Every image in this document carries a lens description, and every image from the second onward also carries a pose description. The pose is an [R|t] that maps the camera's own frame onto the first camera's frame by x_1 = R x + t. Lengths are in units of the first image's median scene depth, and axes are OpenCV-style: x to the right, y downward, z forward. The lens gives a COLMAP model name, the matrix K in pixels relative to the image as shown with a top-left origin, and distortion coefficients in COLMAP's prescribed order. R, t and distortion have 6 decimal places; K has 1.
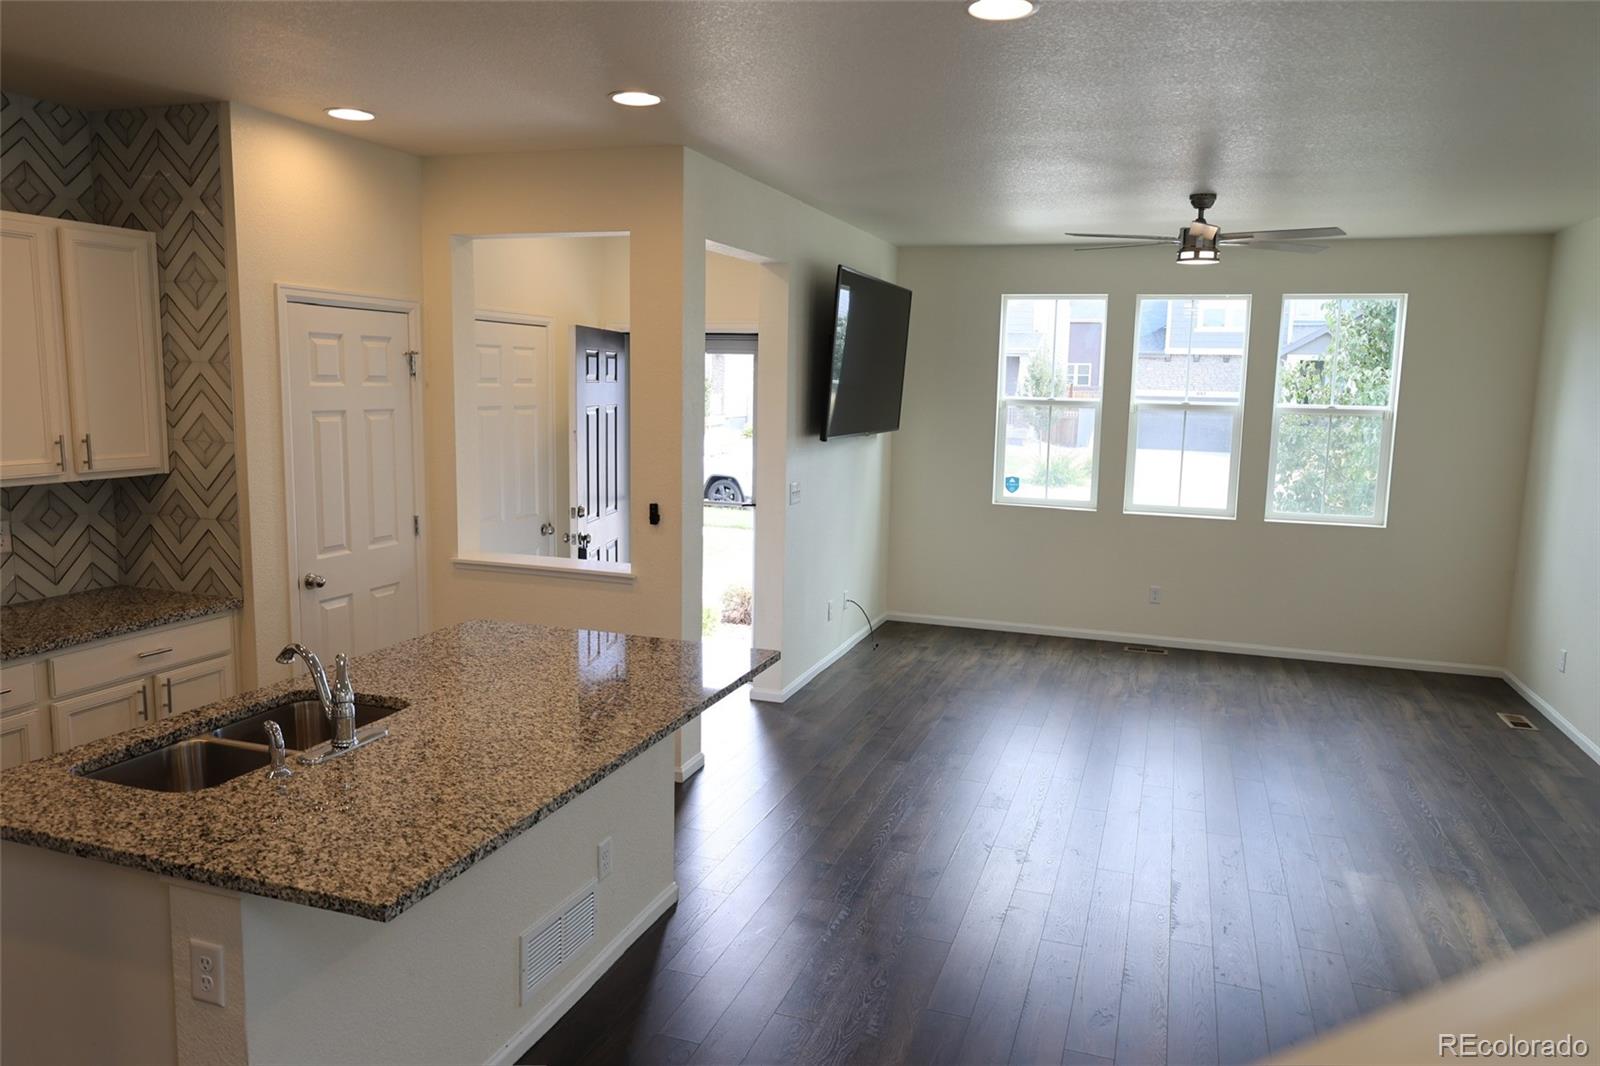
lens RADIAL K [[1089.8, 0, 807.0], [0, 1089.8, 532.1], [0, 0, 1]] dist [-0.008243, 0.002995]
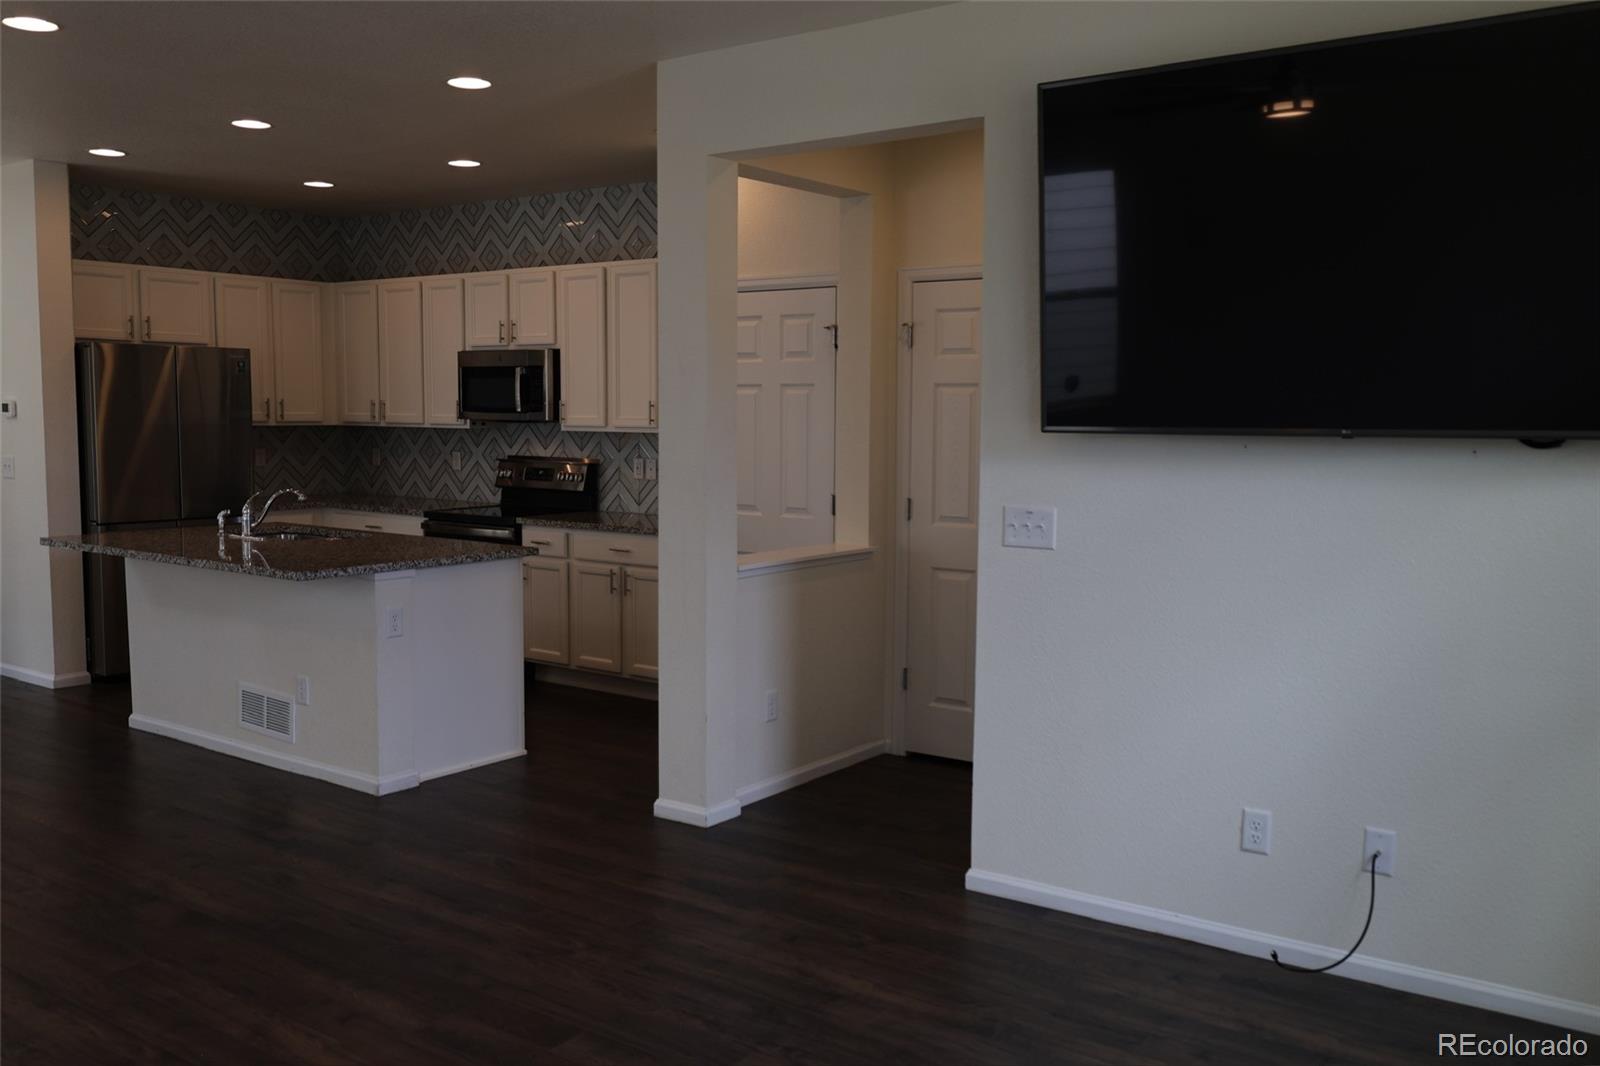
lens RADIAL K [[1361.3, 0, 804.5], [0, 1361.3, 538.3], [0, 0, 1]] dist [-0.007915, -0.002154]
pose [[-0.282466, 0.071286, -0.956625, 0.992485], [-0.141746, 0.983186, 0.115119, -0.137633], [0.948747, 0.168116, -0.267613, 1.600324]]
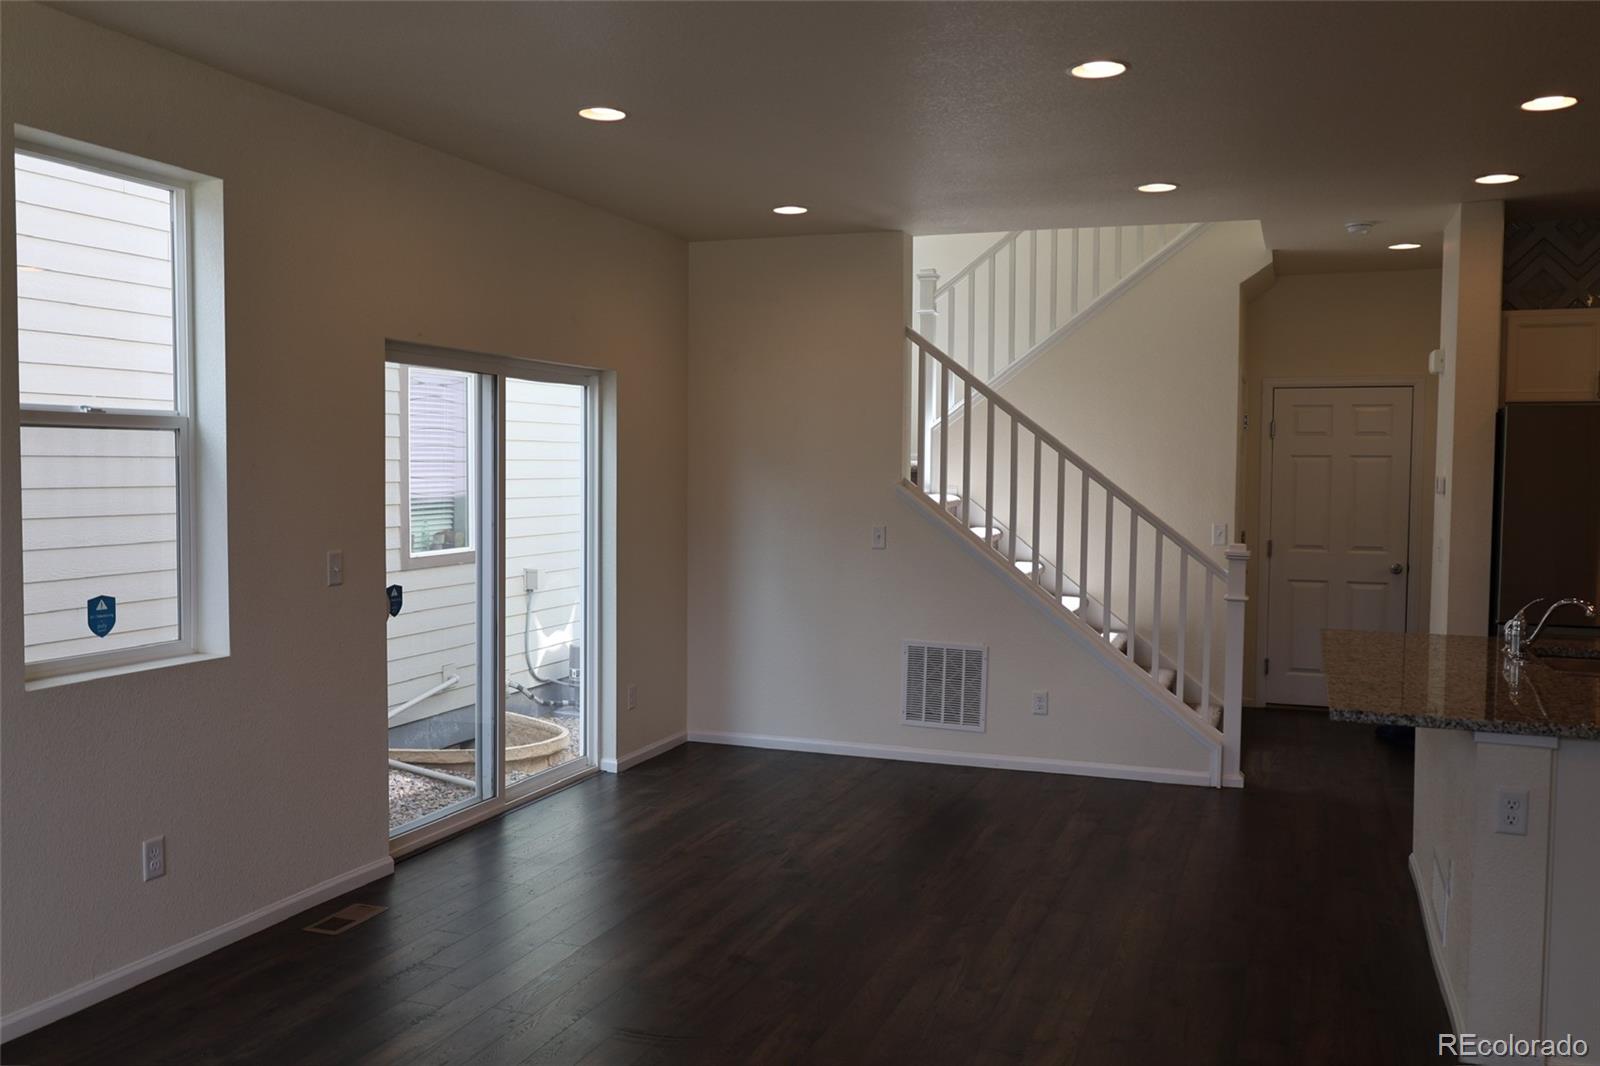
lens RADIAL K [[1361.3, 0, 797.1], [0, 1361.3, 540.5], [0, 0, 1]] dist [-0.007915, -0.002154]
pose [[-0.998988, -0.021406, 0.039554, 0.302831], [-0.013661, 0.982342, 0.186594, -0.173998], [-0.042849, 0.185865, -0.981641, 1.719566]]
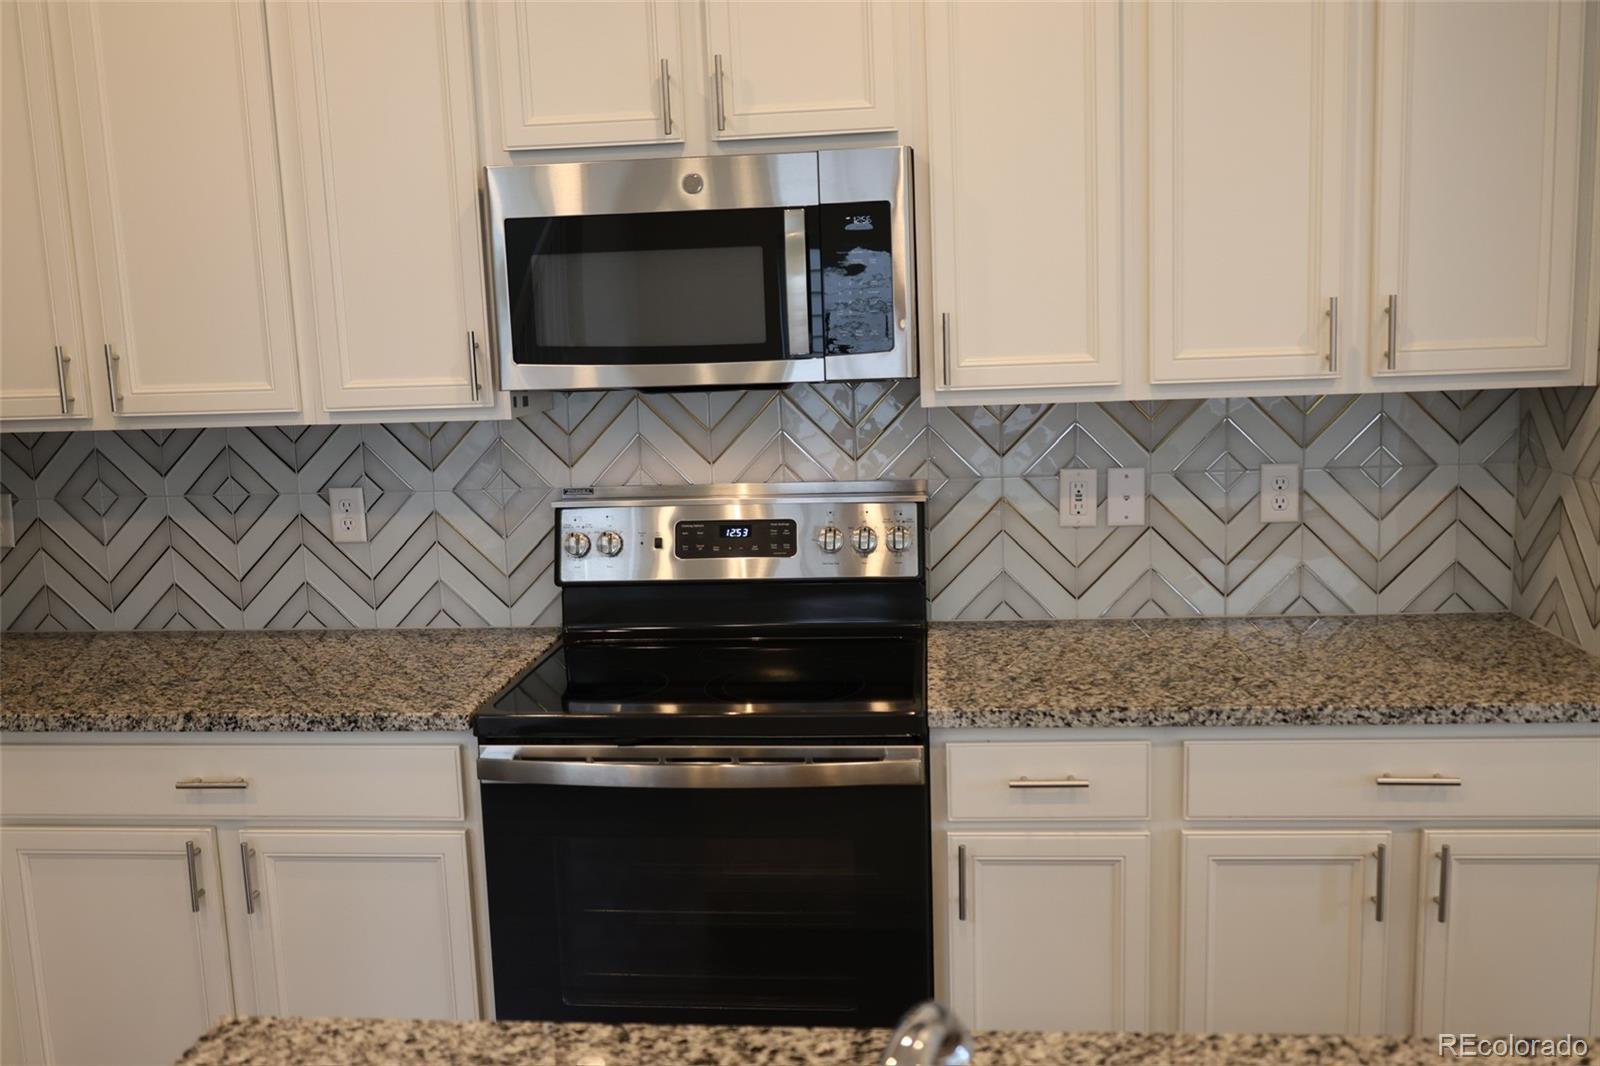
lens RADIAL K [[1361.3, 0, 791.4], [0, 1361.3, 531.6], [0, 0, 1]] dist [-0.007915, -0.002154]
pose [[0.235352, 0.114215, -0.965176, -0.124838], [-0.091335, 0.991275, 0.095032, -0.018363], [0.967609, 0.065788, 0.243730, 0.565778]]
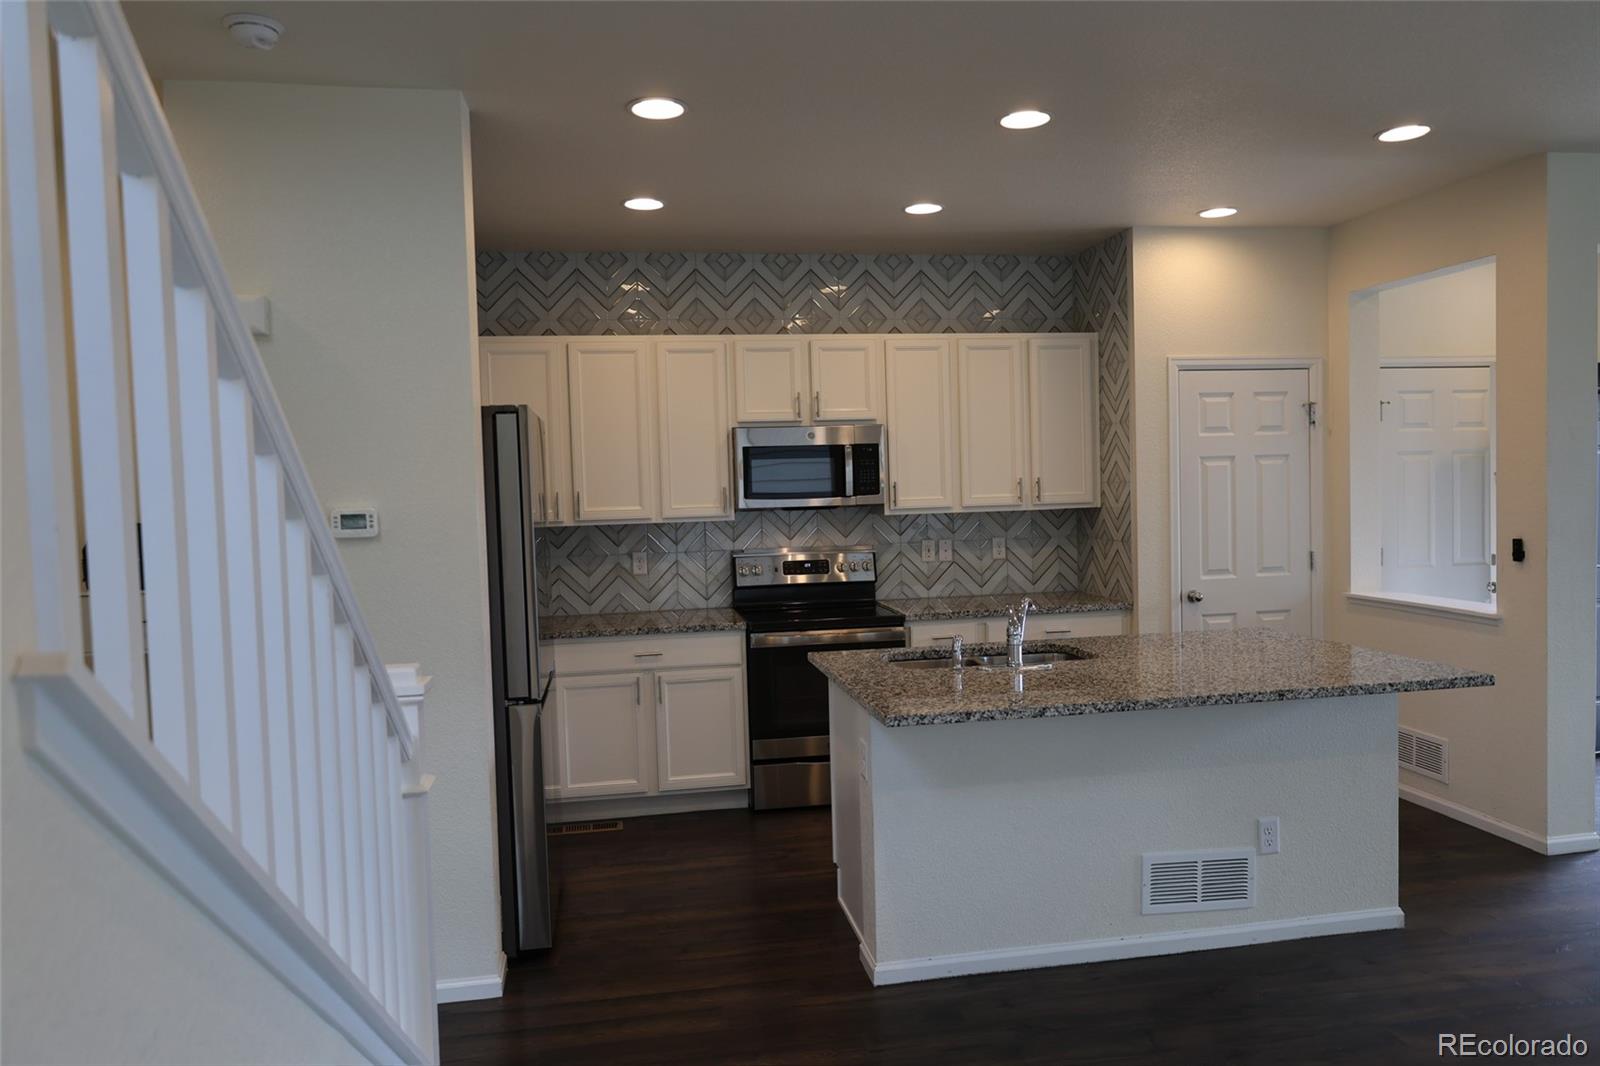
lens RADIAL K [[1089.8, 0, 804.1], [0, 1089.8, 526.6], [0, 0, 1]] dist [-0.008243, 0.002995]
pose [[0.486880, -0.000163, -0.873469, 0.425029], [-0.079025, 0.995891, -0.044235, 0.060138], [0.869886, 0.090562, 0.484867, 0.028962]]
